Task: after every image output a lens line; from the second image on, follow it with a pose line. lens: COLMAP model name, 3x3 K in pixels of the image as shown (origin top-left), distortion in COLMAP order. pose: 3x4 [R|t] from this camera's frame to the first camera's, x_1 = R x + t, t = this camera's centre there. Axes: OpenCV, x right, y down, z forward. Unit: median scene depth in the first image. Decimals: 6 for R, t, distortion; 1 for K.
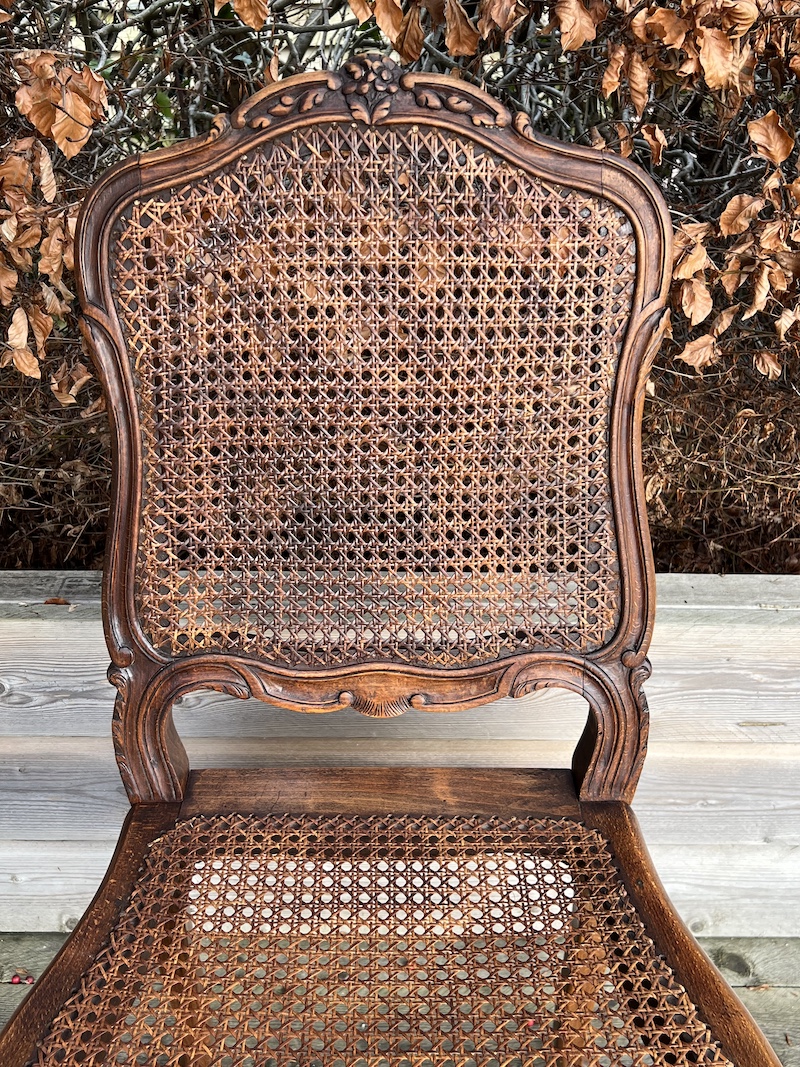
lens RADIAL K [[1096.8, 0, 399.2], [0, 1096.8, 531.8], [0, 0, 1]] dist [0.005498, 0.000000]
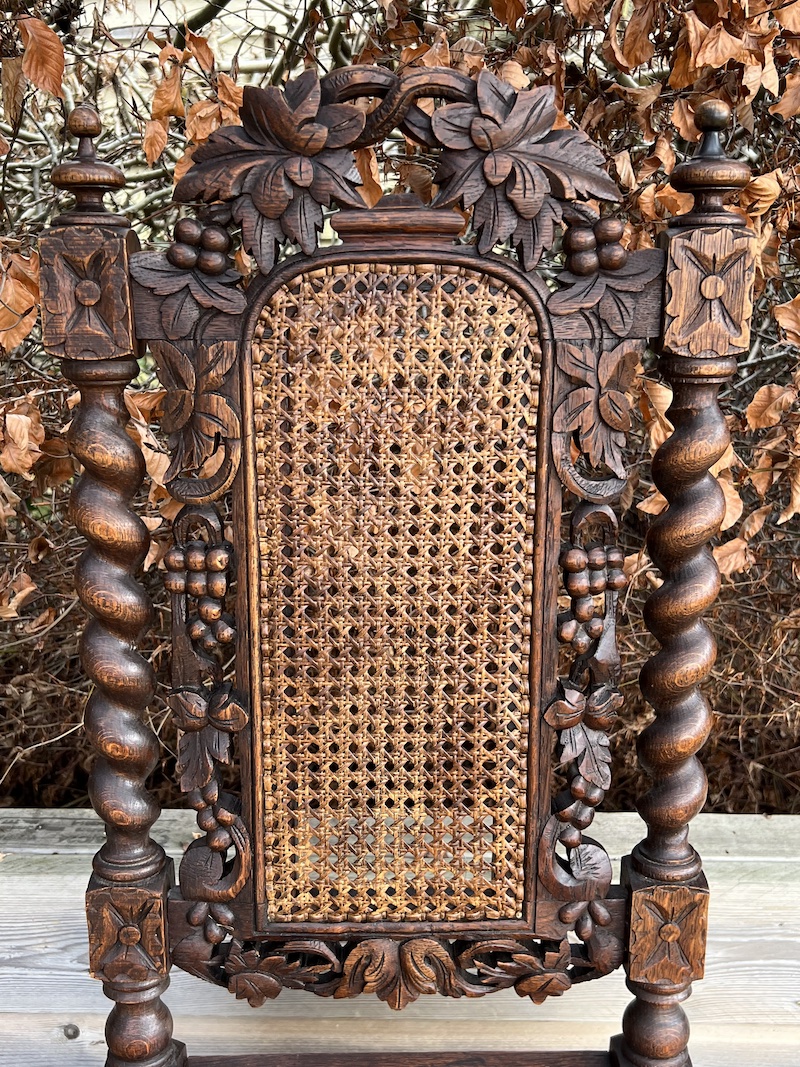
lens RADIAL K [[1096.8, 0, 401.3], [0, 1096.8, 534.3], [0, 0, 1]] dist [0.005498, 0.000000]
pose [[0.999900, -0.003348, -0.013716, 0.026363], [0.001166, 0.987747, -0.156061, -0.048906], [0.014071, 0.156029, 0.987652, 0.137570]]
